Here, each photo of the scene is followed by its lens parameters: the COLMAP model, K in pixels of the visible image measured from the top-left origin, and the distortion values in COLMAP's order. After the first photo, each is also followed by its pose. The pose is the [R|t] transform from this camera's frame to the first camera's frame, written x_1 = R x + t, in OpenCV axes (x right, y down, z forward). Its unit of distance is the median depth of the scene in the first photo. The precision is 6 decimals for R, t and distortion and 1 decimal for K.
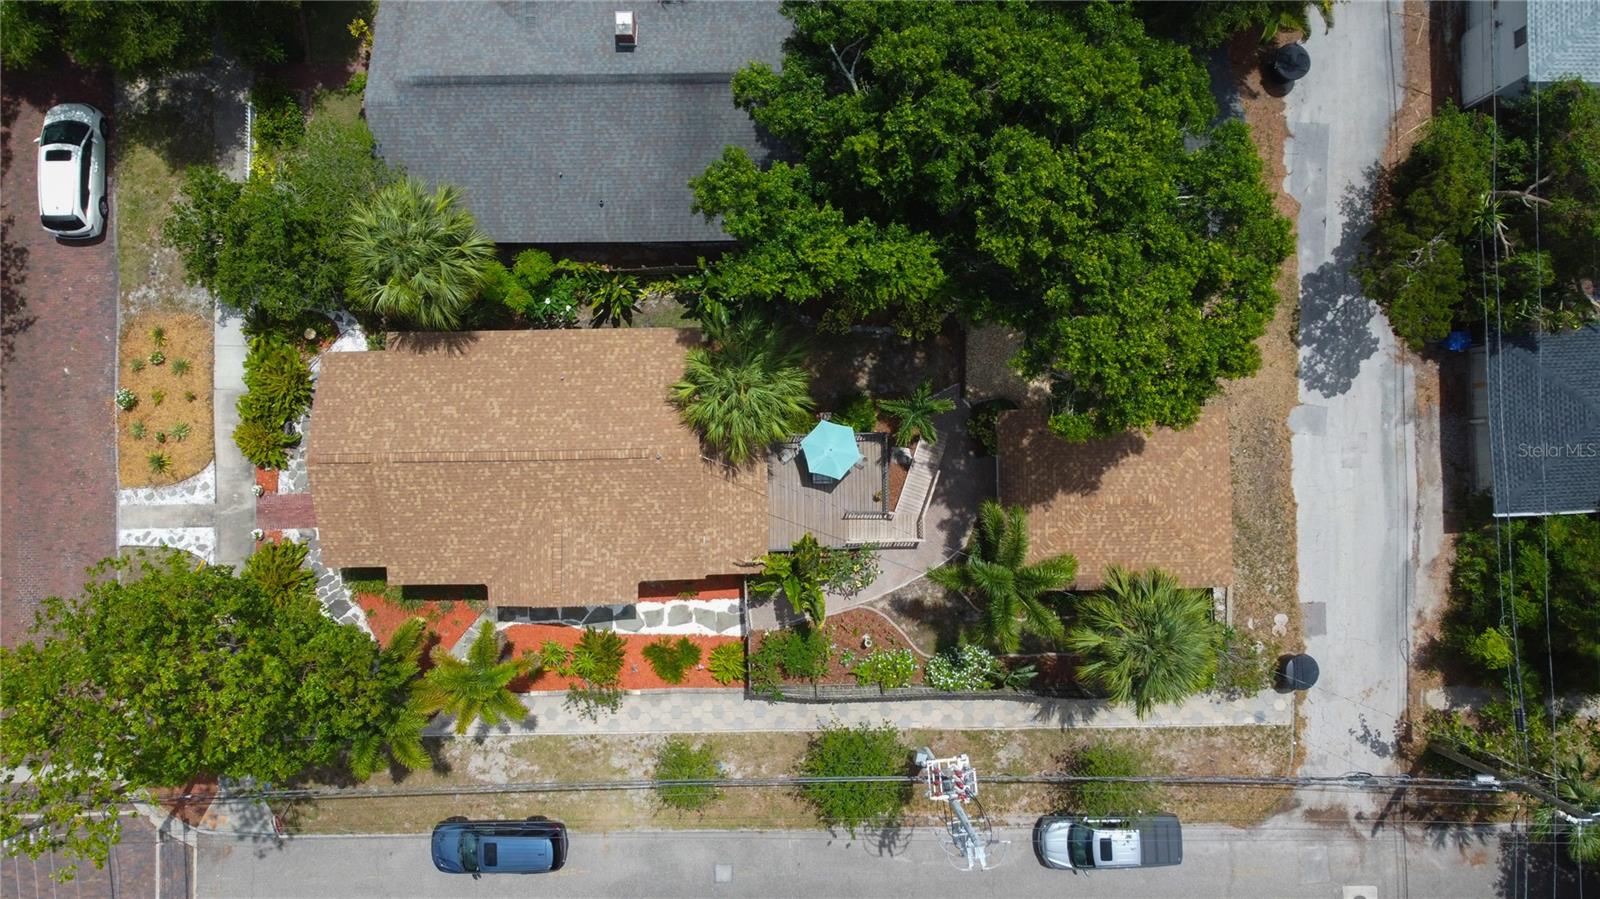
lens RADIAL K [[1232.1, 0, 798.7], [0, 1232.1, 452.1], [0, 0, 1]] dist [0.004516, -0.017992]
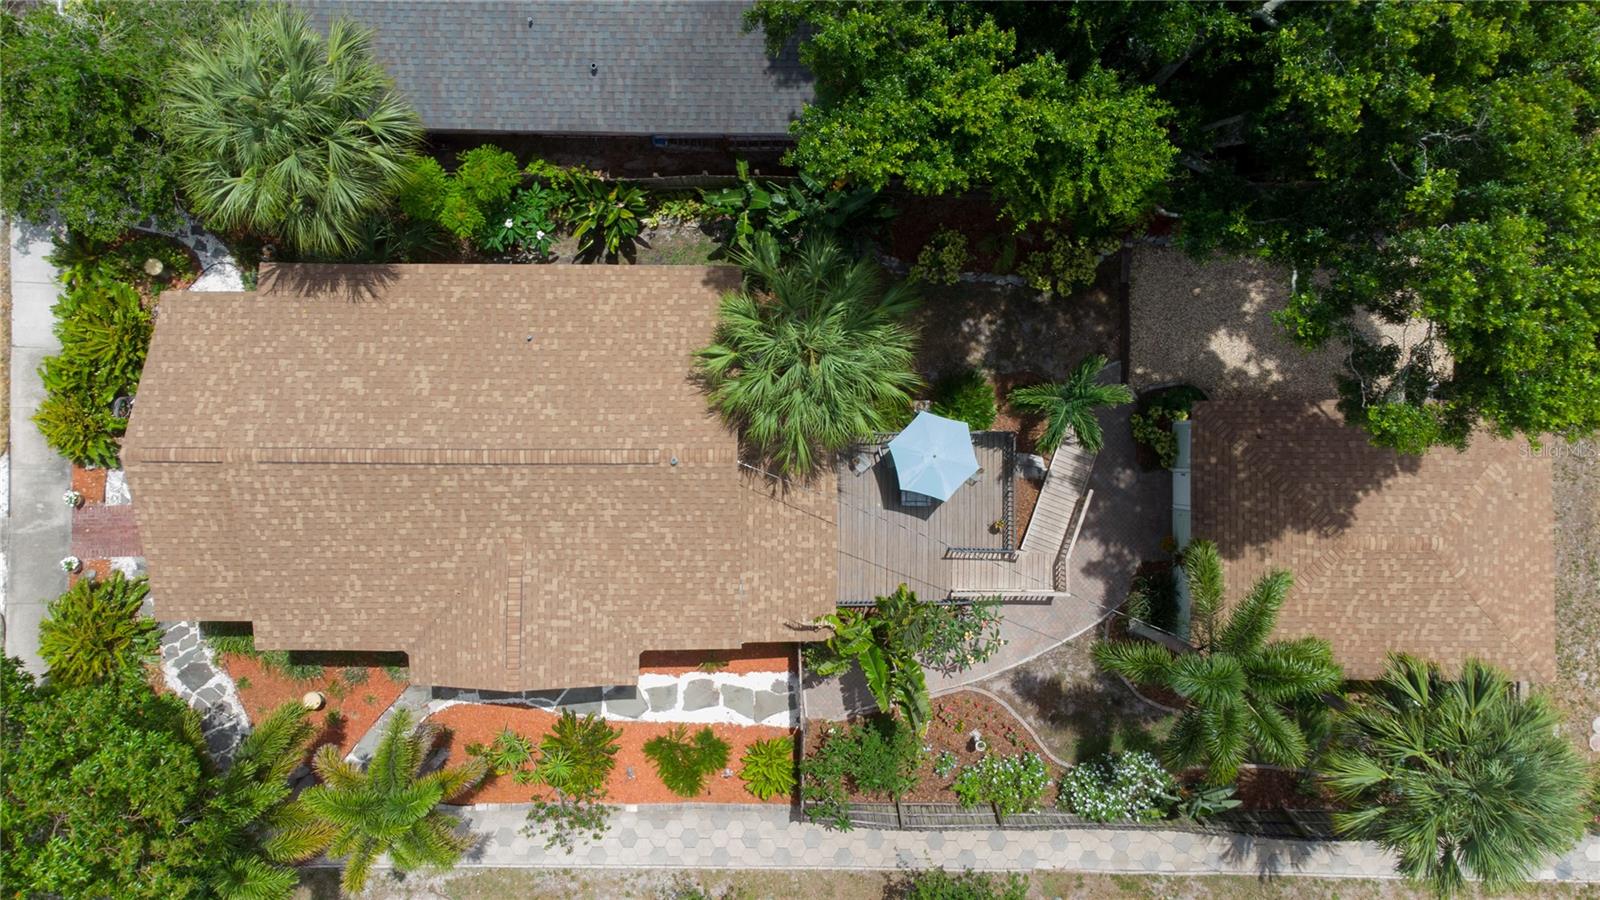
lens RADIAL K [[1232.1, 0, 793.6], [0, 1232.1, 455.5], [0, 0, 1]] dist [0.004516, -0.017992]
pose [[0.999731, 0.020606, -0.010613, -0.042161], [-0.020562, 0.999780, 0.004257, -0.003599], [0.010699, -0.004038, 0.999935, 0.341406]]
